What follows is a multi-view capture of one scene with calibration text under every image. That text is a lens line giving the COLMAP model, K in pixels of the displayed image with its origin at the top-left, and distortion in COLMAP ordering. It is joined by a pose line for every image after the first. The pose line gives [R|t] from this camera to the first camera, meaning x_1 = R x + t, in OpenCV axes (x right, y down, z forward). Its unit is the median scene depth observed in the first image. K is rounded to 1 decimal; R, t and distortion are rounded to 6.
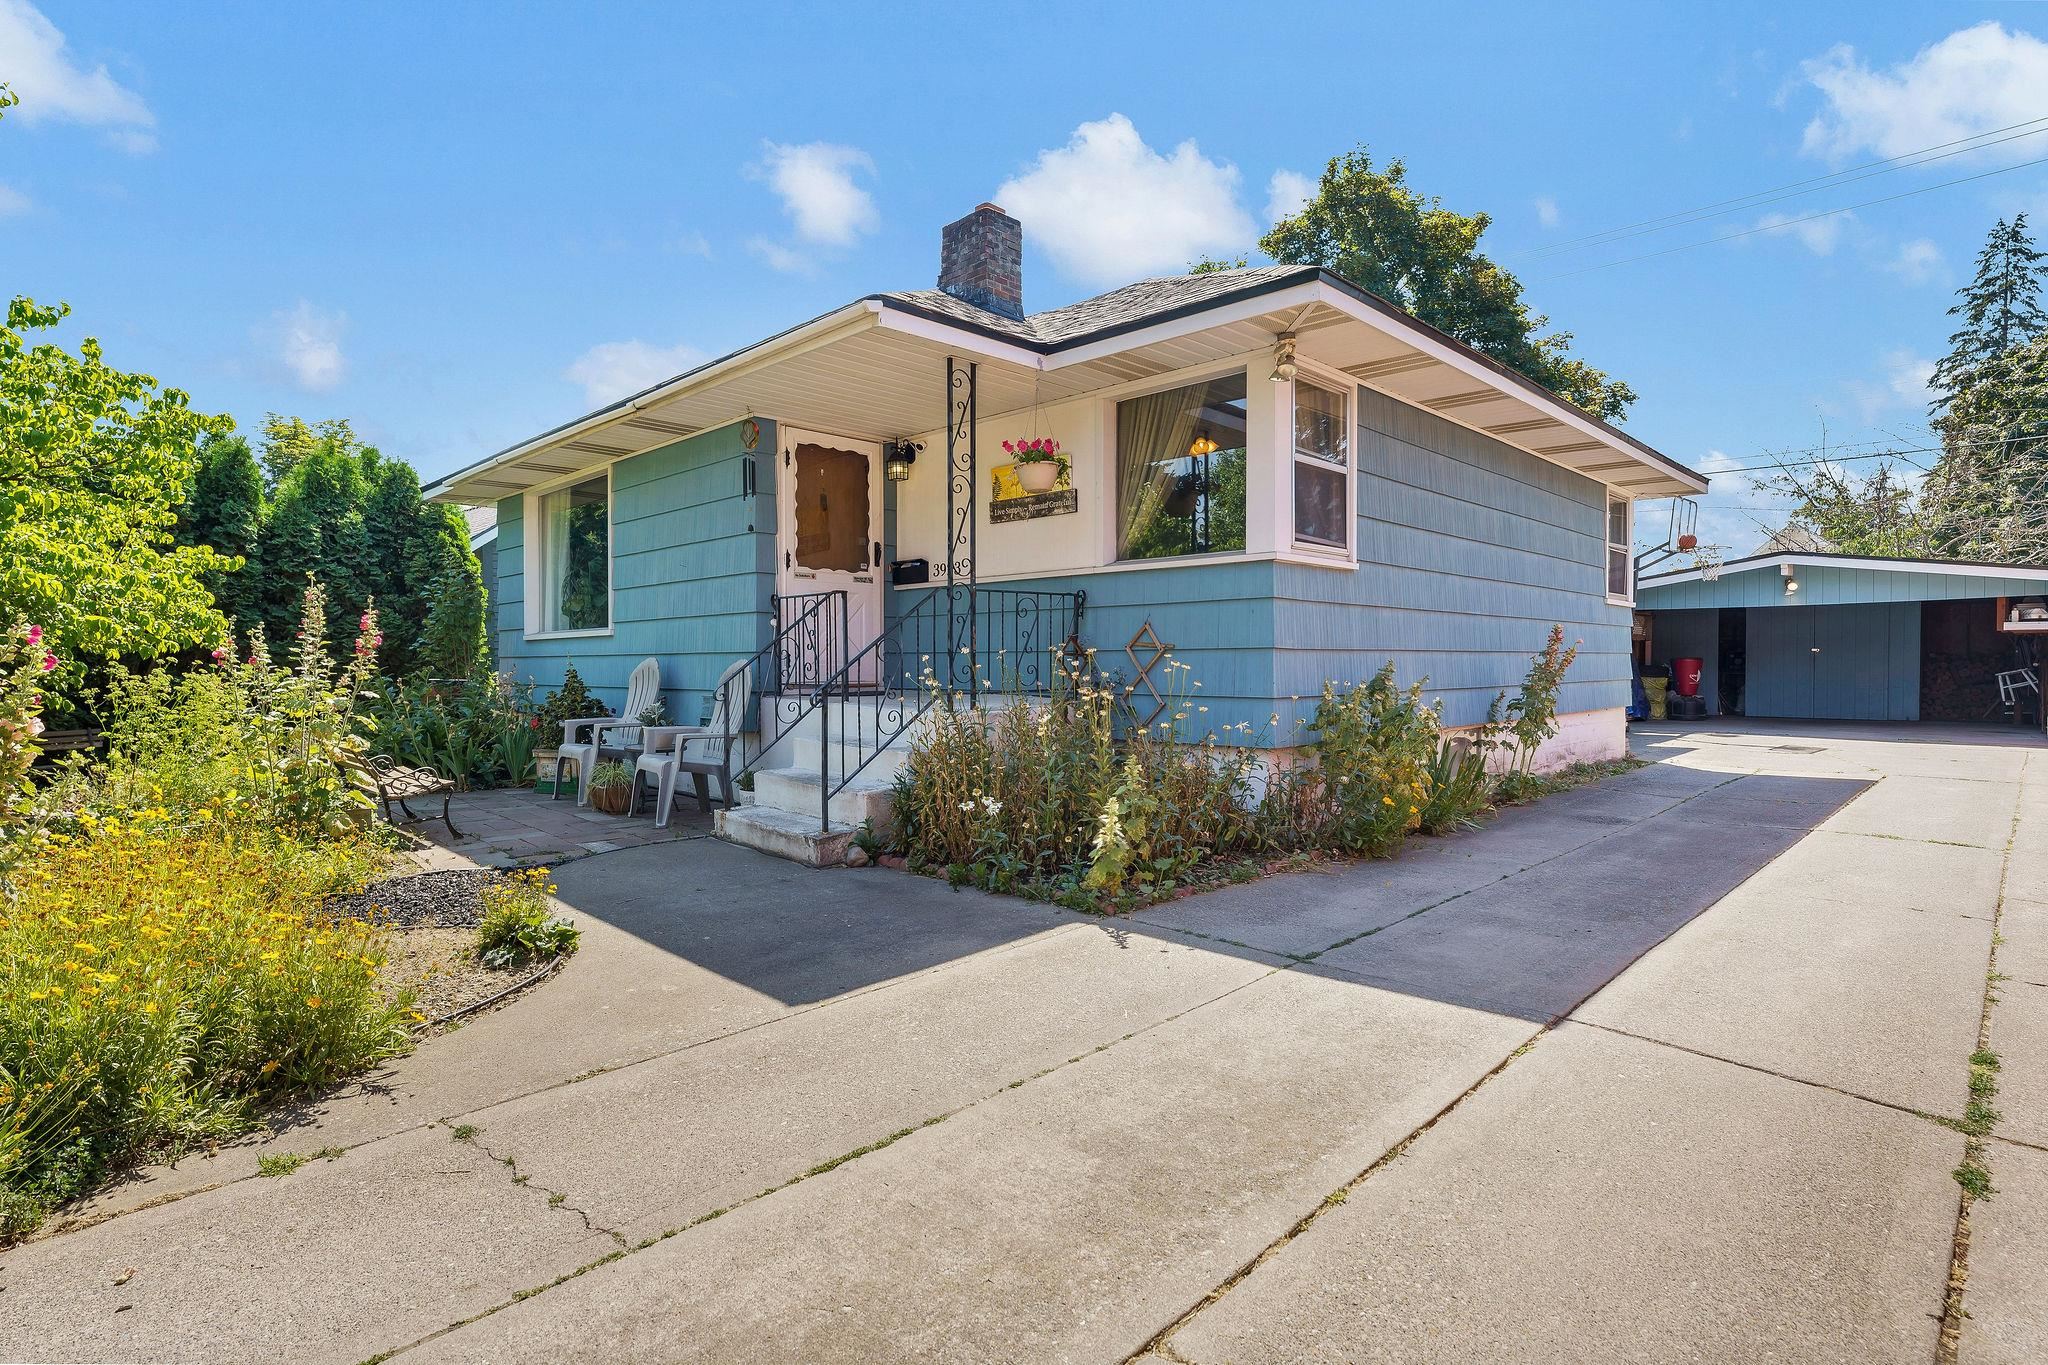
lens RADIAL K [[999.4, 0, 1019.3], [0, 999.4, 678.0], [0, 0, 1]] dist [0.002862, -0.000099]
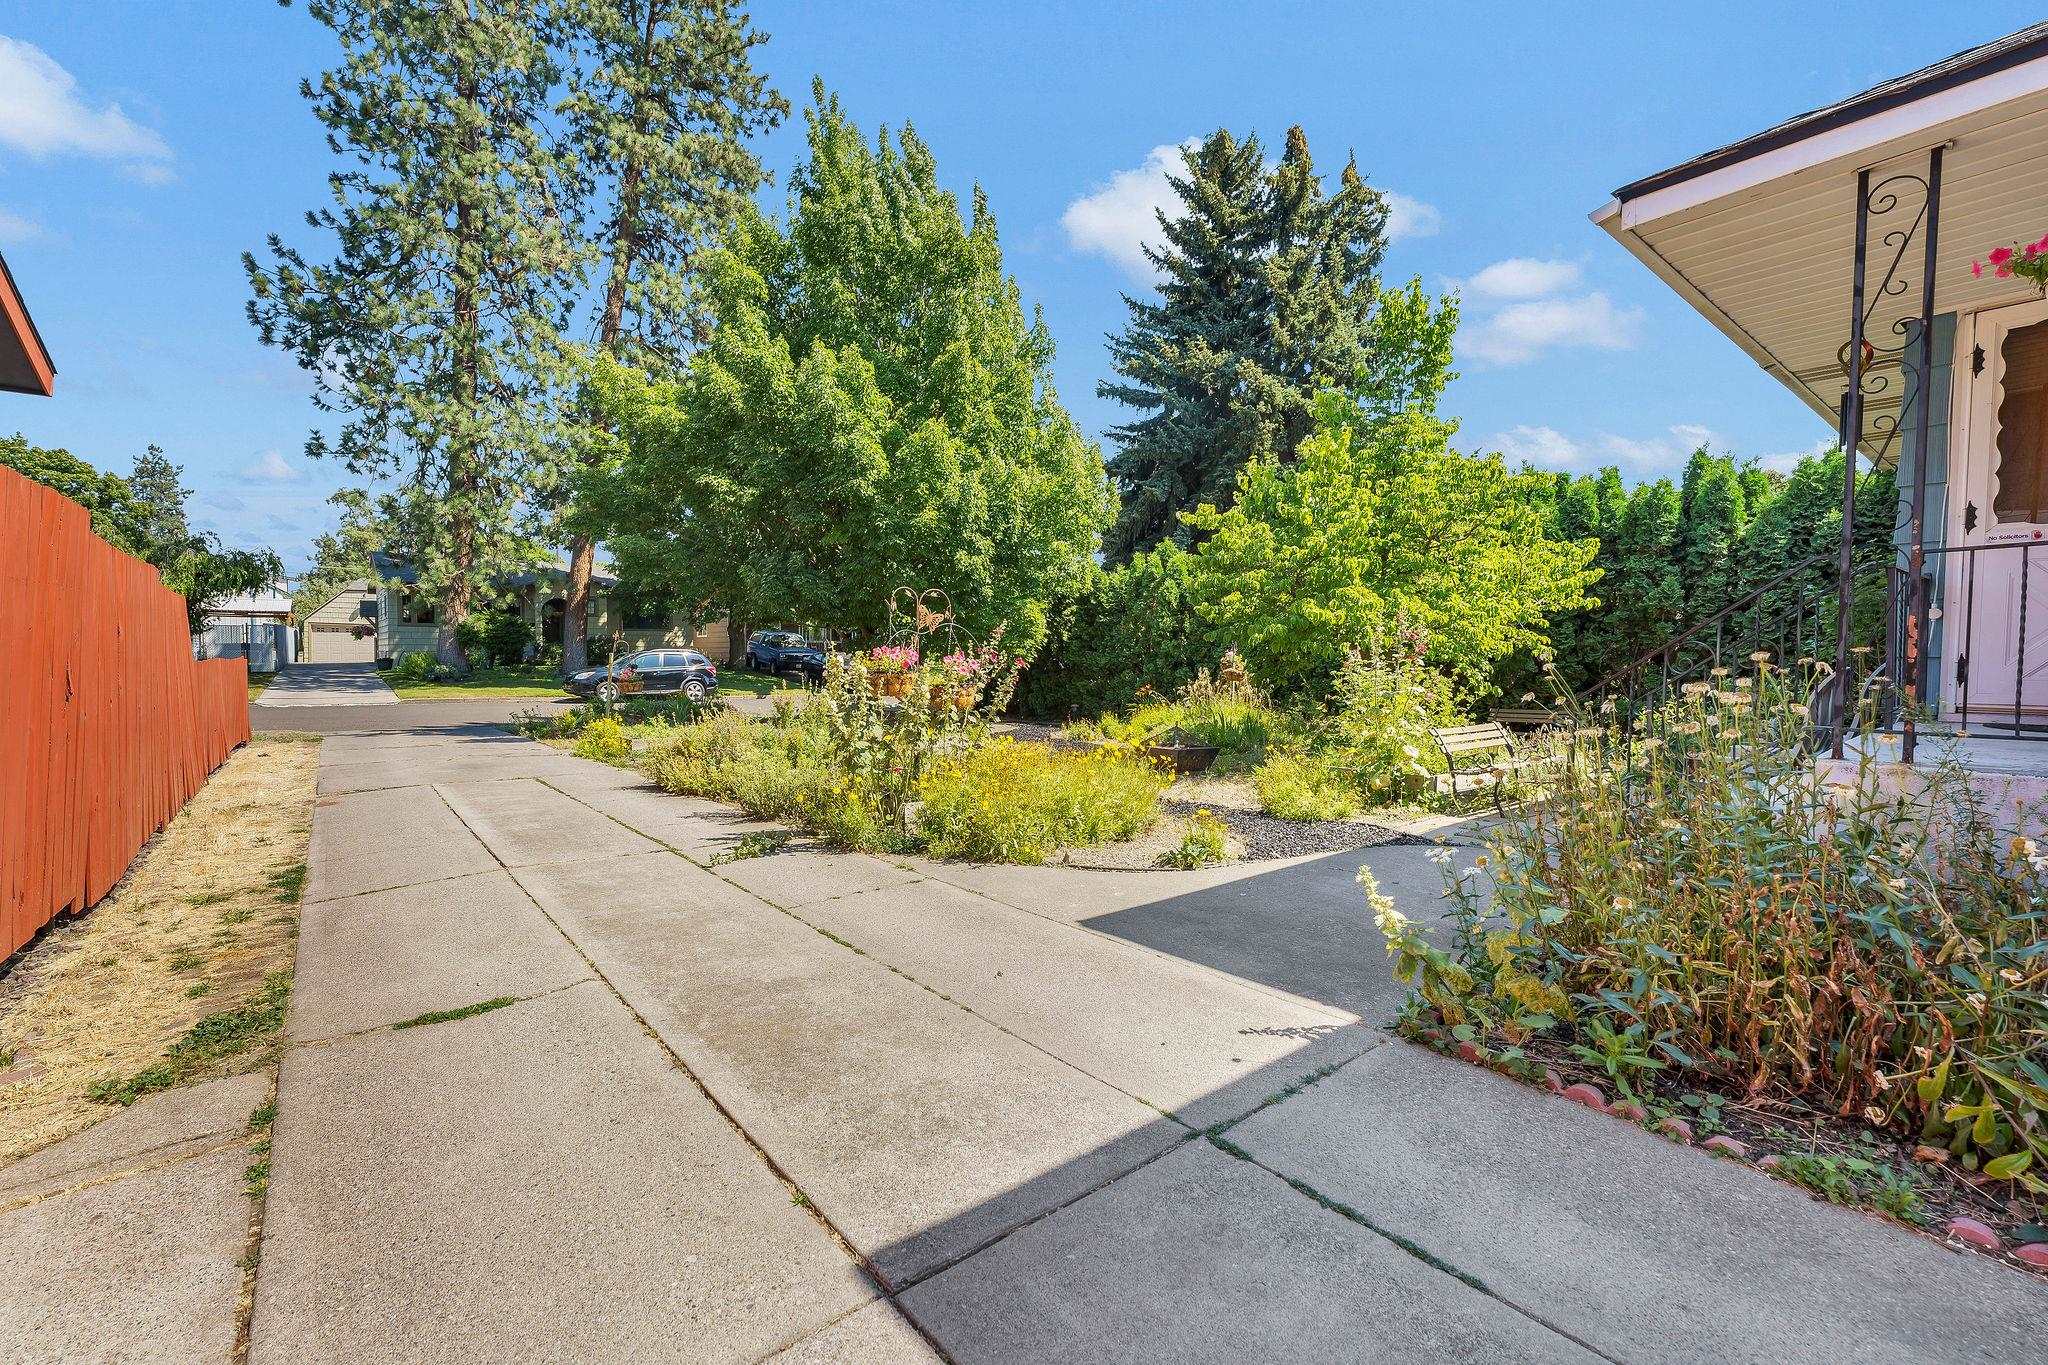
lens RADIAL K [[867.5, 0, 1015.3], [0, 867.5, 669.2], [0, 0, 1]] dist [0.007378, -0.000400]
pose [[-0.103744, 0.016914, -0.994460, 0.888018], [-0.020794, 0.999600, 0.019171, -0.035249], [0.994387, 0.022667, -0.103351, 0.955013]]
